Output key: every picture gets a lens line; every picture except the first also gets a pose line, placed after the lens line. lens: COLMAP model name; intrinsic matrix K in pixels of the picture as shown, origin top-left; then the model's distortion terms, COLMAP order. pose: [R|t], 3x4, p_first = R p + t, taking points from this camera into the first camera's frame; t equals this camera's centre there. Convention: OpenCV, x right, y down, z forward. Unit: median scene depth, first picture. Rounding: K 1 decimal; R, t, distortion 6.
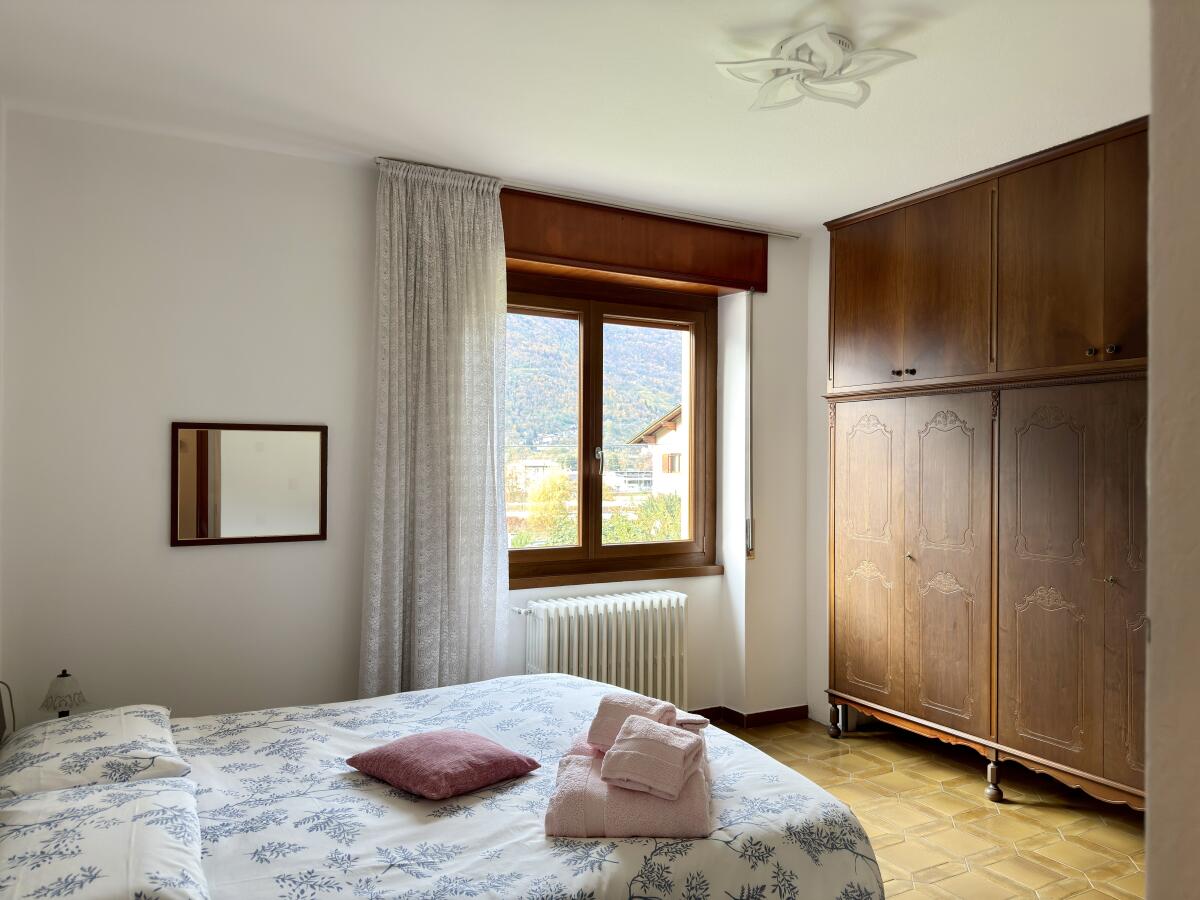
lens RADIAL K [[849.7, 0, 615.3], [0, 849.7, 449.3], [0, 0, 1]] dist [0.066885, -0.089643]
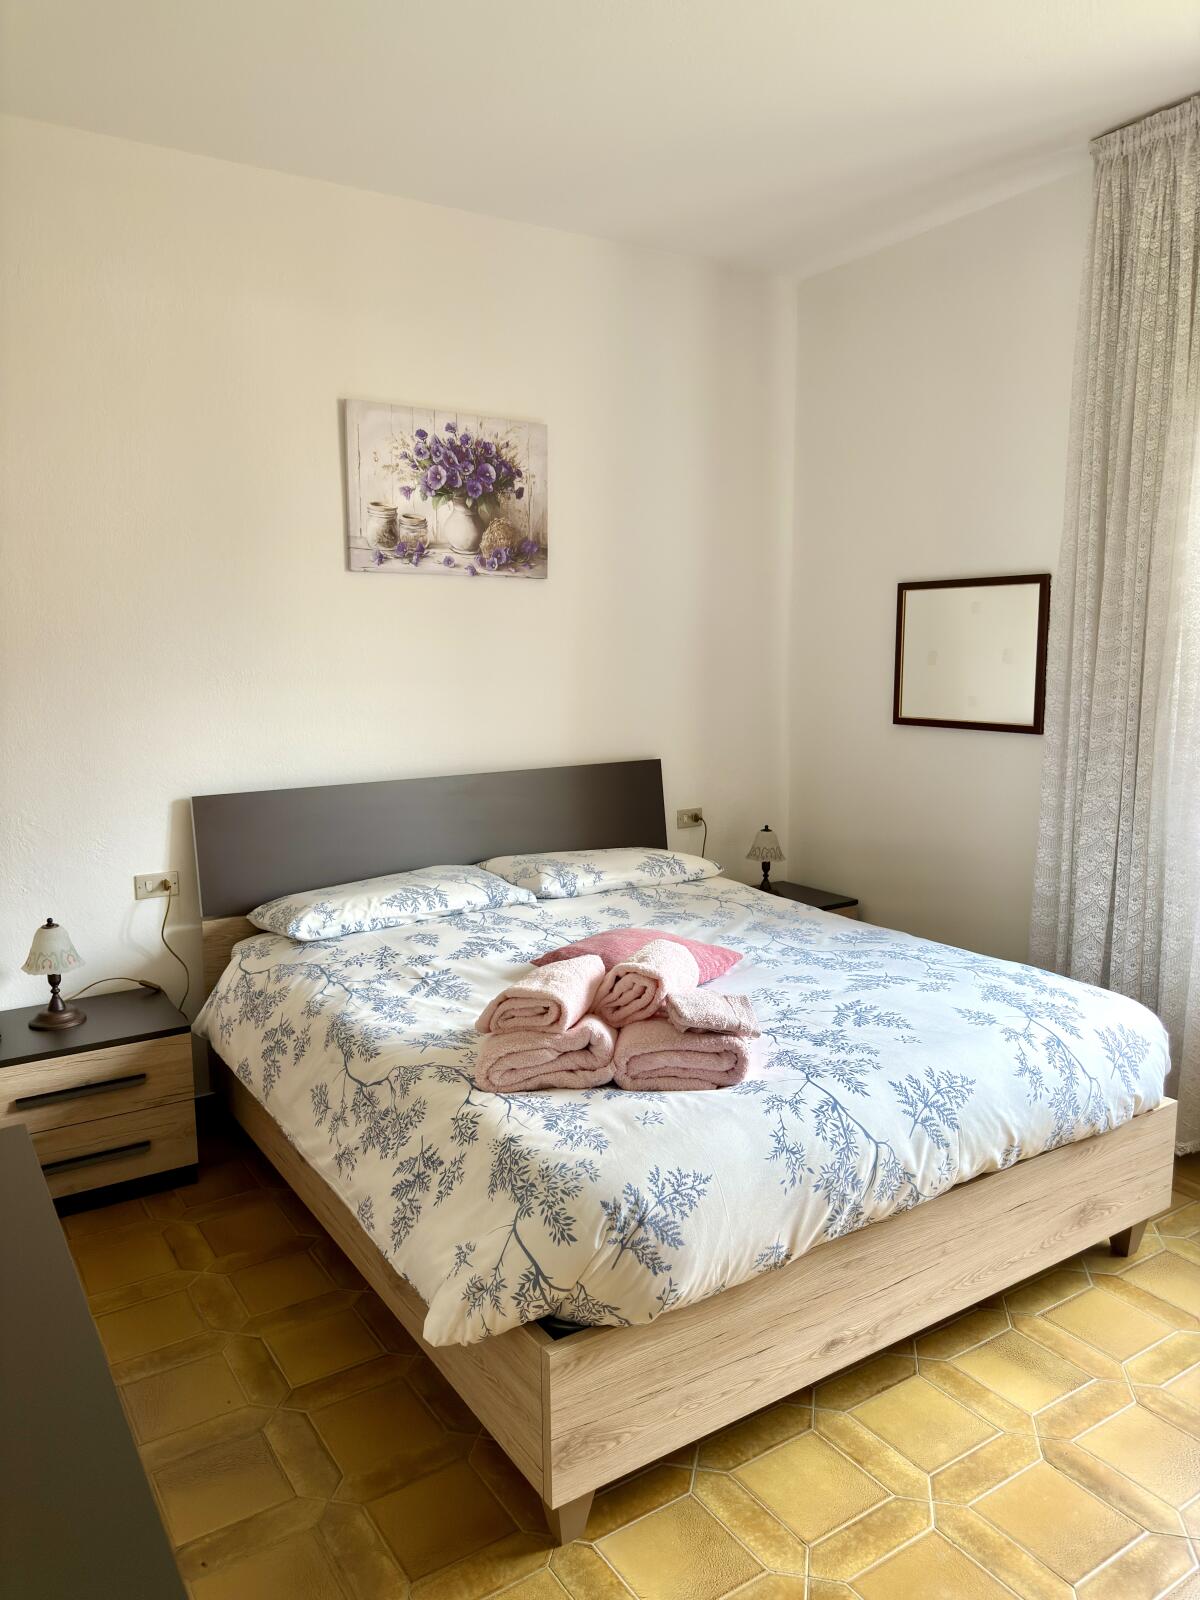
lens RADIAL K [[1133.0, 0, 571.6], [0, 1133.0, 796.0], [0, 0, 1]] dist [0.066885, -0.089643]
pose [[0.047115, 0.135032, -0.989720, 0.892770], [0.022092, 0.990438, 0.136182, 0.024790], [0.998645, -0.028281, 0.043681, 0.822887]]
